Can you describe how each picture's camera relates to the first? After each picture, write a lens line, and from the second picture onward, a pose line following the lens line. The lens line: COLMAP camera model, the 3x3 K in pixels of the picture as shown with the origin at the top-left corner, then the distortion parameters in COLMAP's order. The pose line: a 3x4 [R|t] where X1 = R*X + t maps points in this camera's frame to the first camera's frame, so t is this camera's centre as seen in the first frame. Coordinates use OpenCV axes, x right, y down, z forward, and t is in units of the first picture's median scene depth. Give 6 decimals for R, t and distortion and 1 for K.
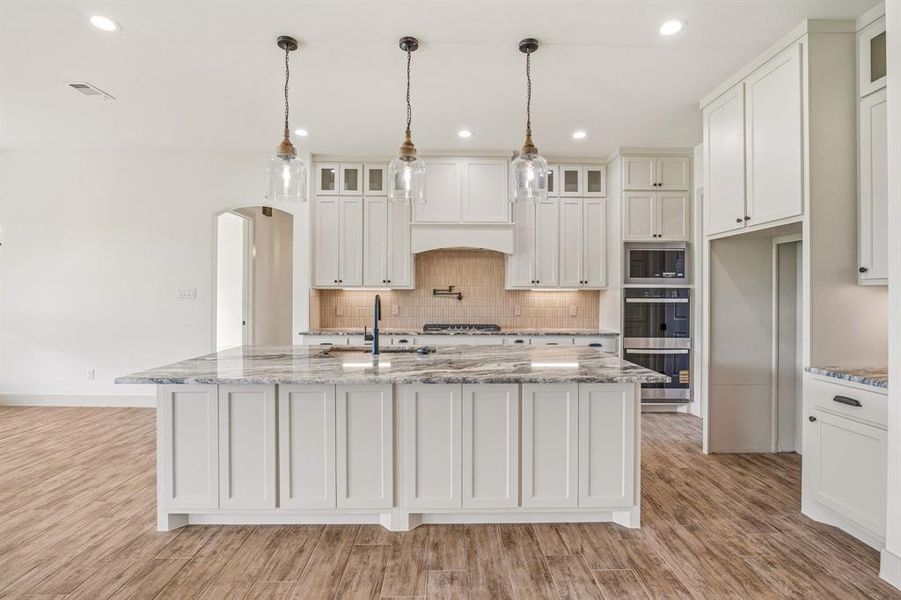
lens RADIAL K [[407.5, 0, 450.5], [0, 407.5, 295.7], [0, 0, 1]] dist [-0.011251, -0.000988]
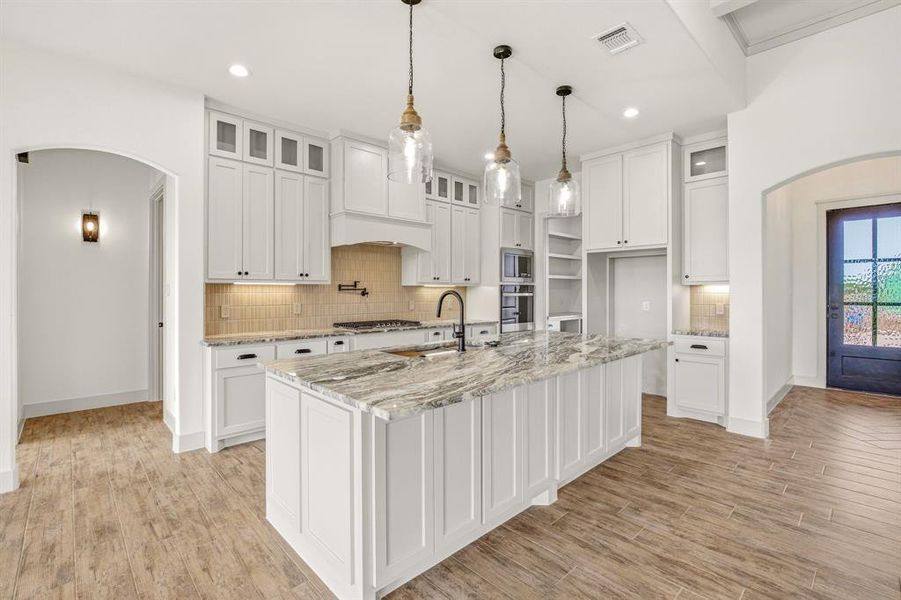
lens RADIAL K [[407.5, 0, 445.7], [0, 407.5, 296.8], [0, 0, 1]] dist [-0.011251, -0.000988]
pose [[0.740764, -0.013807, 0.671623, -0.542311], [0.002241, 0.999834, 0.018082, -0.004756], [-0.671761, -0.011890, 0.740672, 0.186581]]
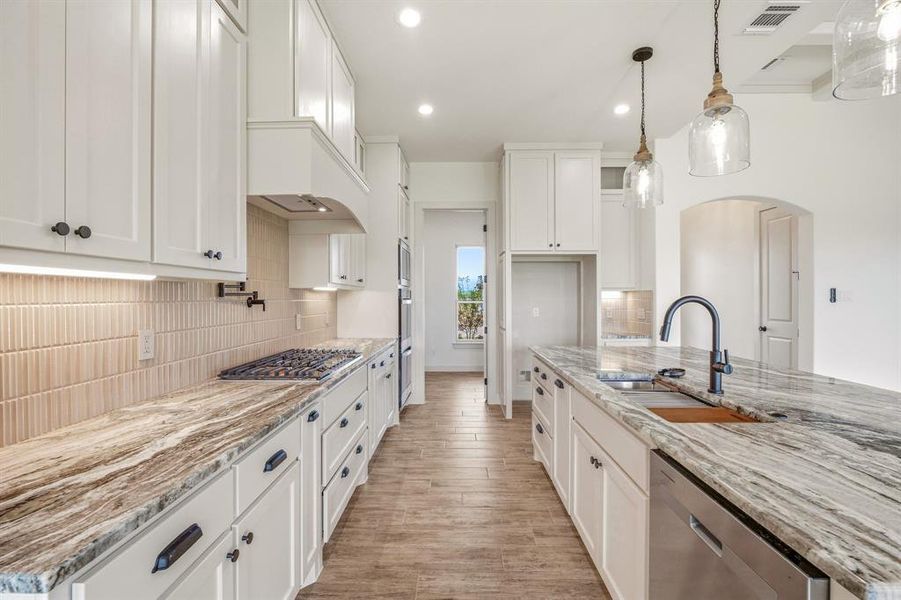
lens RADIAL K [[407.5, 0, 447.2], [0, 407.5, 299.8], [0, 0, 1]] dist [-0.011251, -0.000988]
pose [[0.035603, -0.010613, 0.999310, -0.502389], [-0.000167, 0.999944, 0.010626, -0.003544], [-0.999366, -0.000545, 0.035599, 0.860043]]
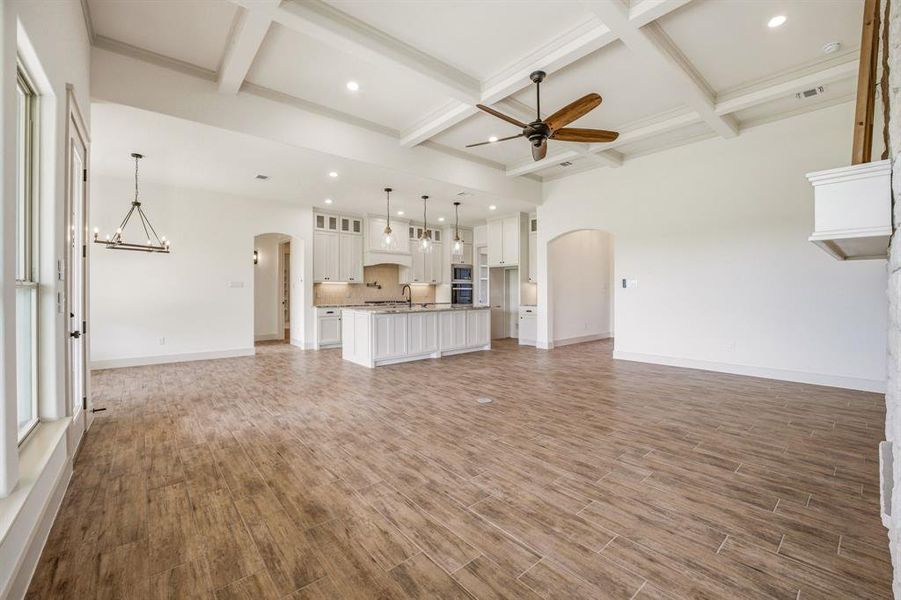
lens RADIAL K [[370.8, 0, 445.5], [0, 370.8, 295.3], [0, 0, 1]] dist [-0.001320, -0.000223]
pose [[0.779080, -0.012489, 0.626800, -0.964323], [0.004169, 0.999883, 0.014741, 0.018290], [-0.626911, -0.008871, 0.779041, -0.668201]]
